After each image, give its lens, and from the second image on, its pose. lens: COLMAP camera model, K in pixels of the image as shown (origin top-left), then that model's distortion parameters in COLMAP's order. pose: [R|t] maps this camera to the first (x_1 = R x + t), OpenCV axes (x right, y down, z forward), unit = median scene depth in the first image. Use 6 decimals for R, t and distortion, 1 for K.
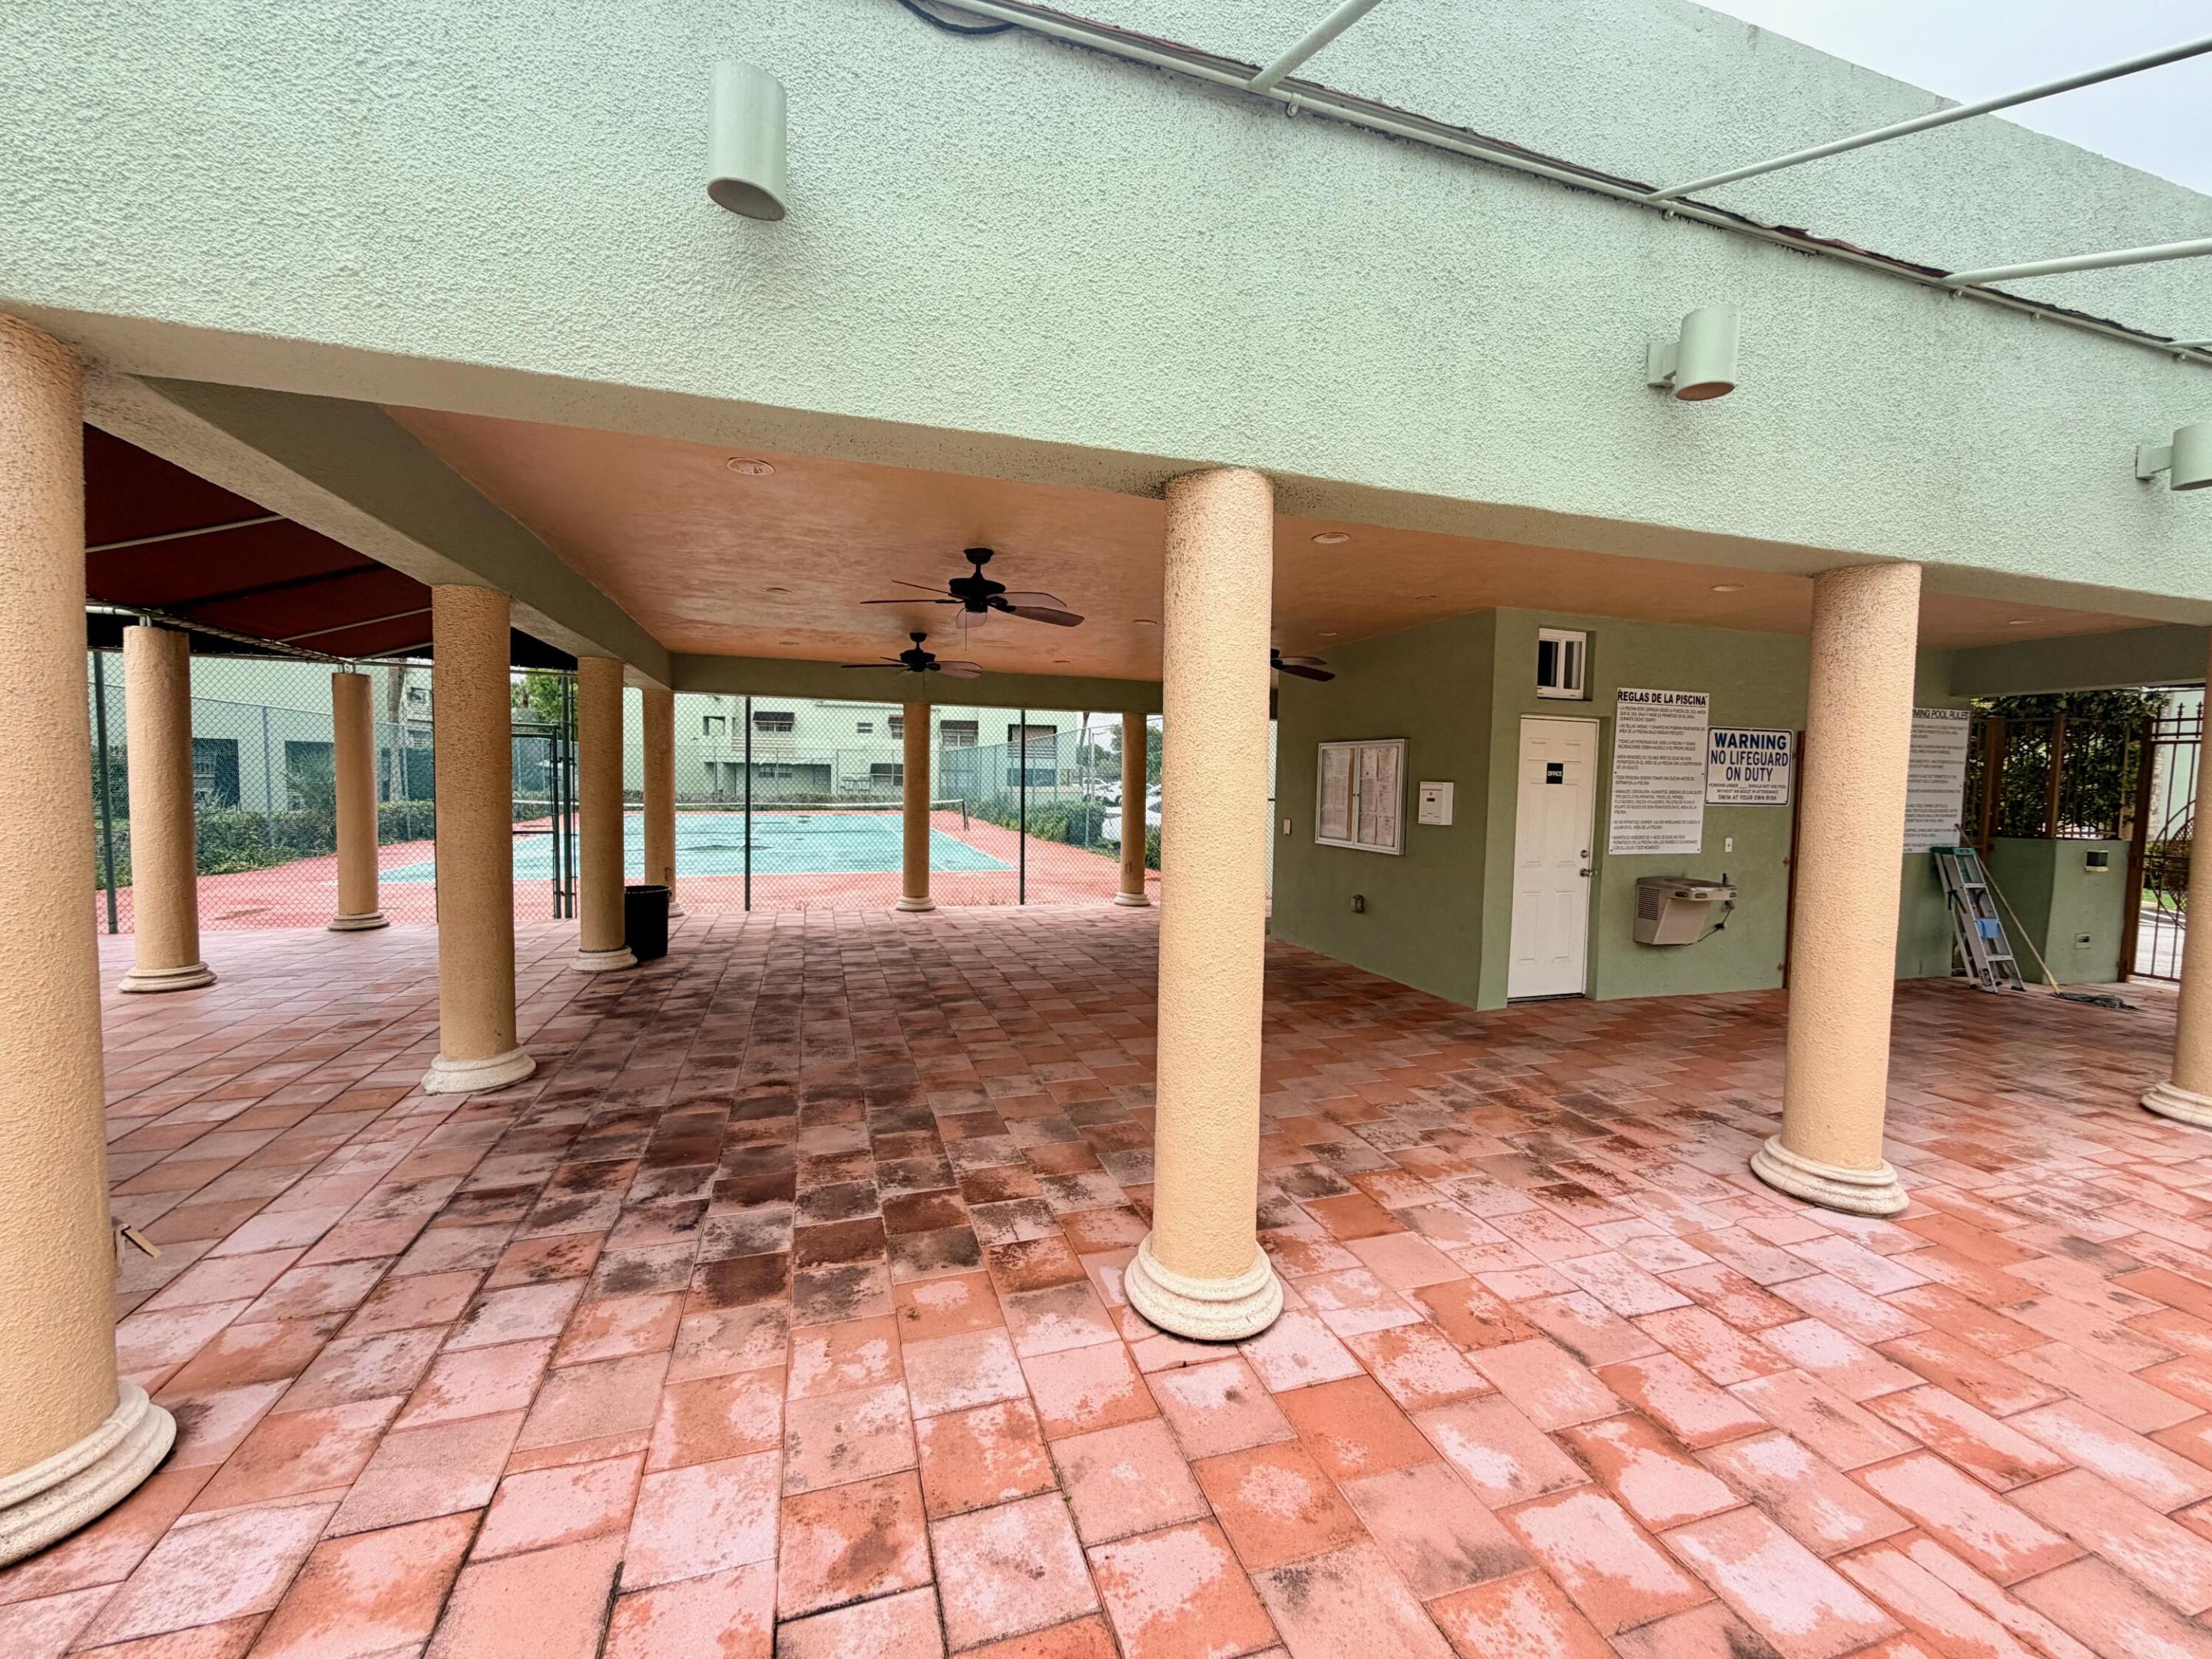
lens RADIAL K [[886.6, 0, 1096.8], [0, 886.6, 832.9], [0, 0, 1]] dist [-0.000646, -0.000103]
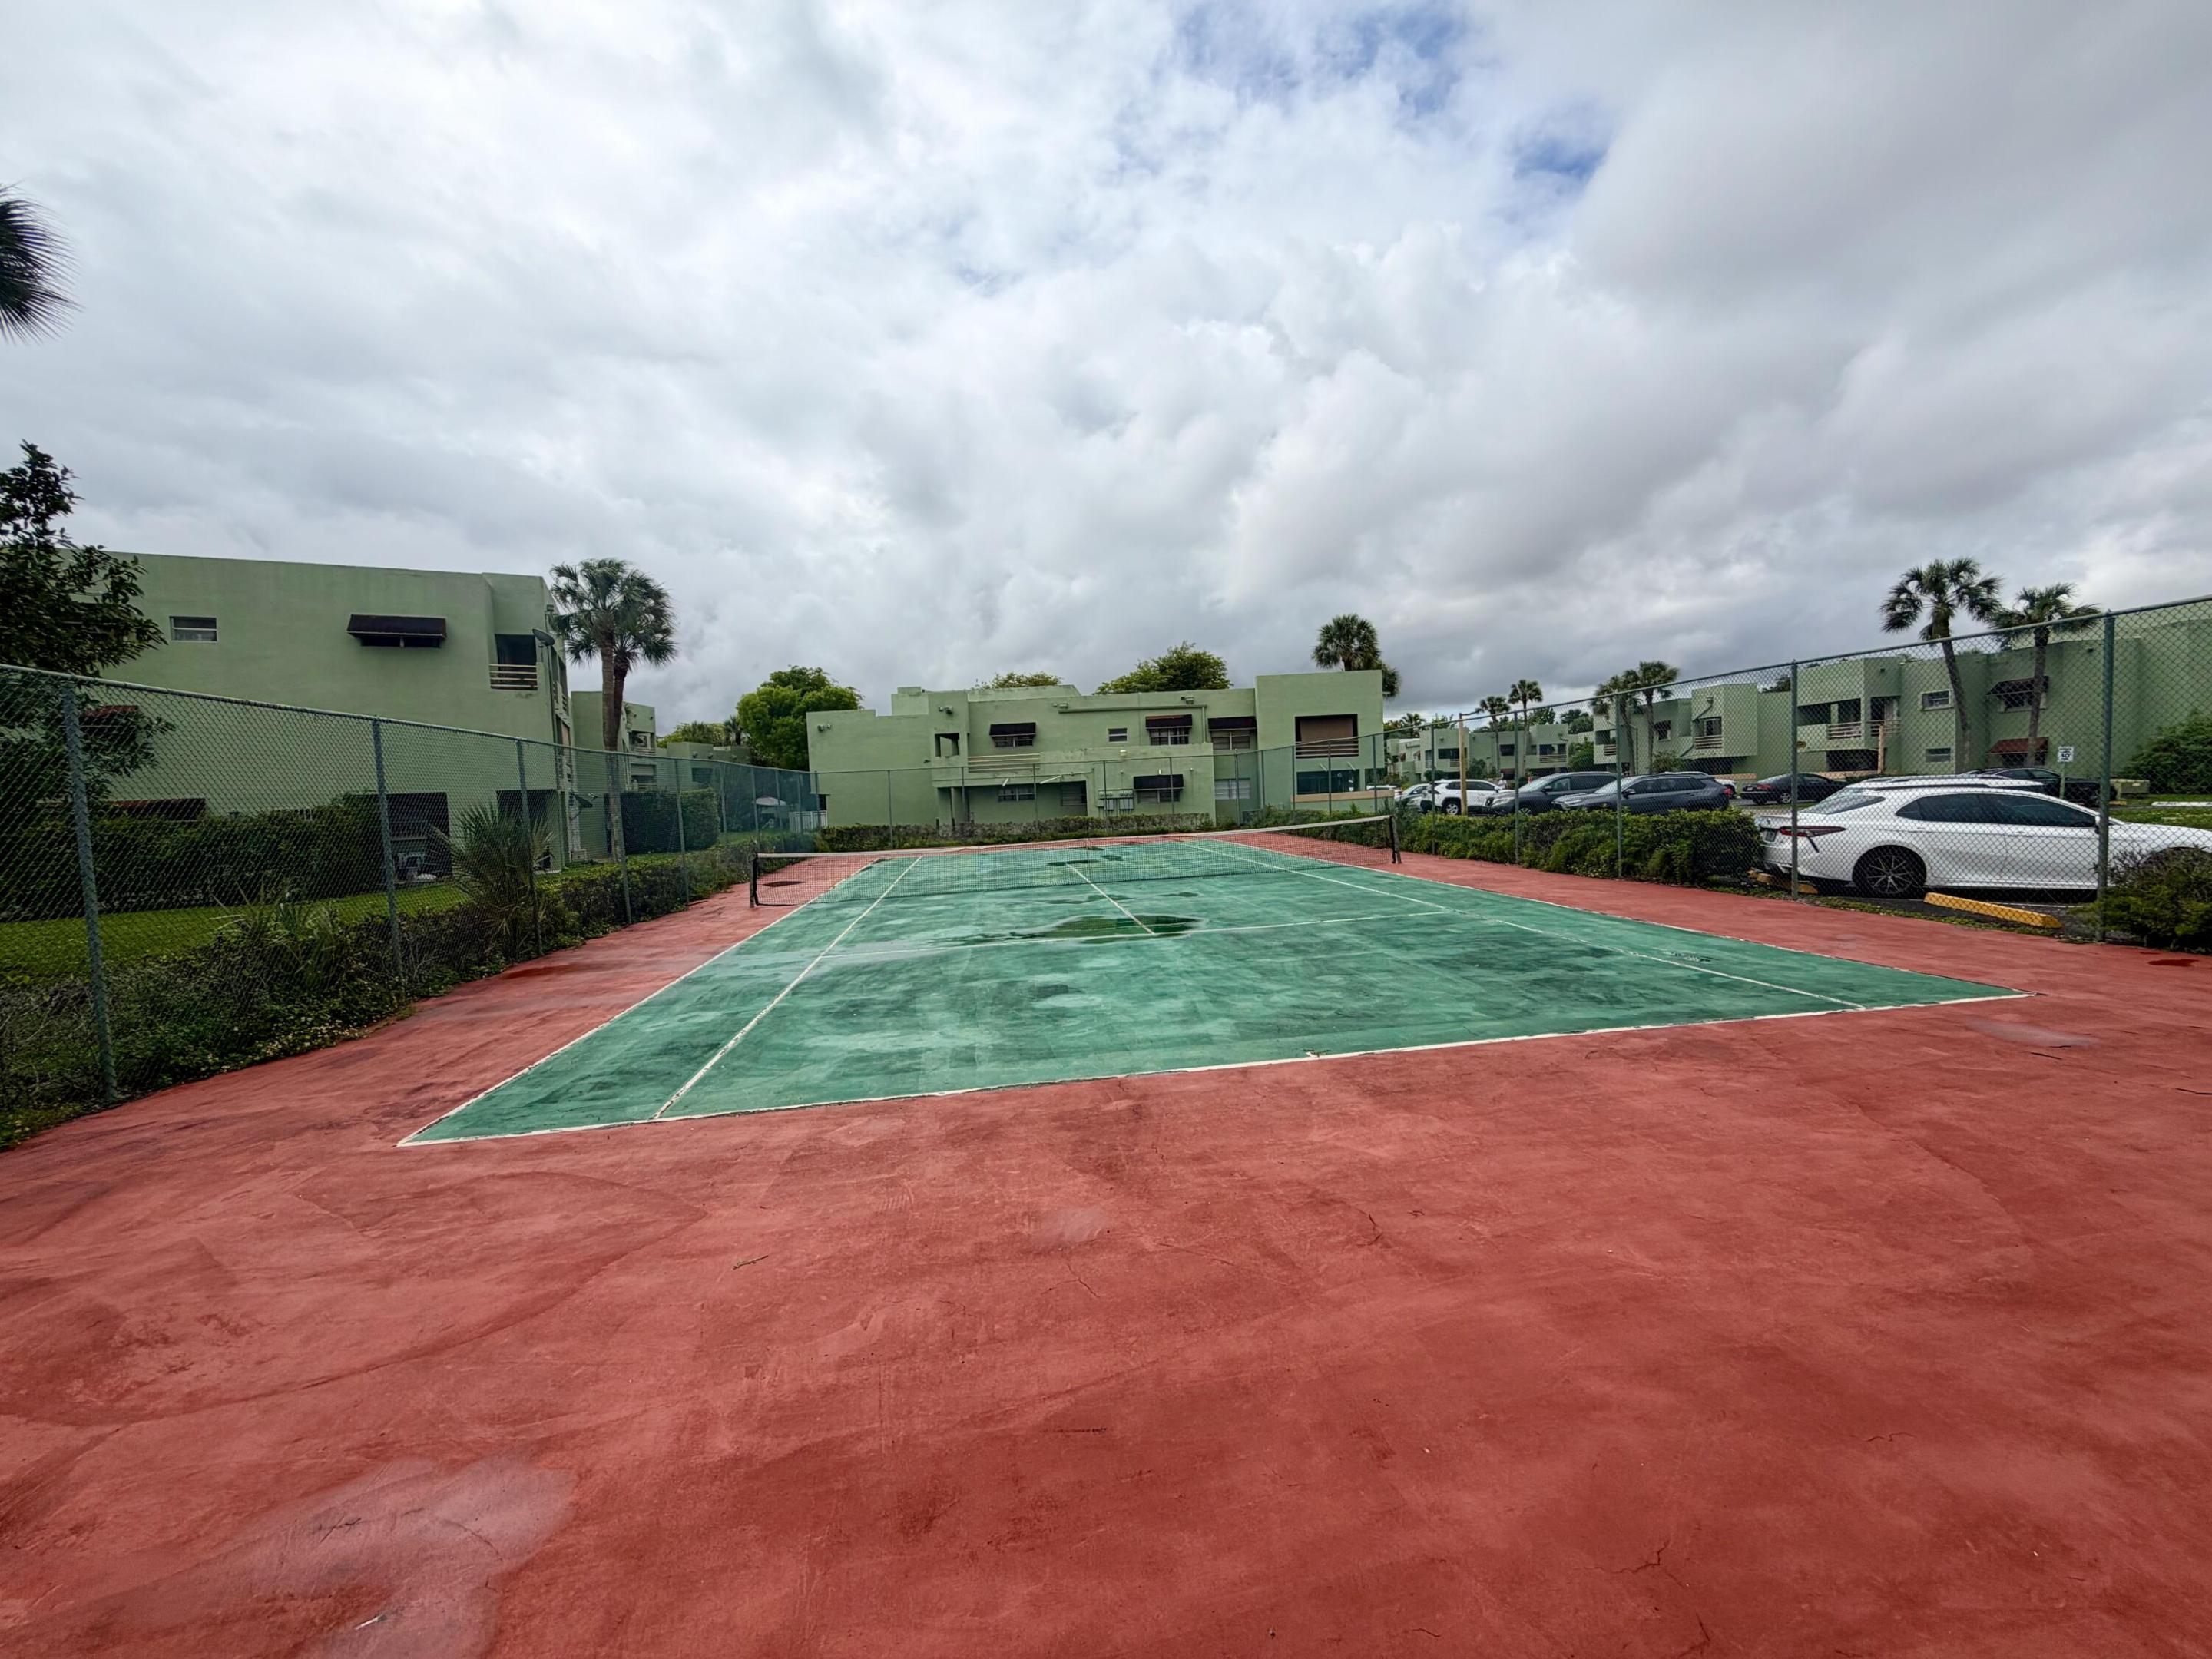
lens RADIAL K [[886.6, 0, 1096.8], [0, 886.6, 832.9], [0, 0, 1]] dist [-0.000646, -0.000103]
pose [[0.981791, -0.052229, -0.182644, -0.136355], [0.050071, 0.998611, -0.016410, -0.014429], [0.183248, 0.006966, 0.983042, 0.183719]]
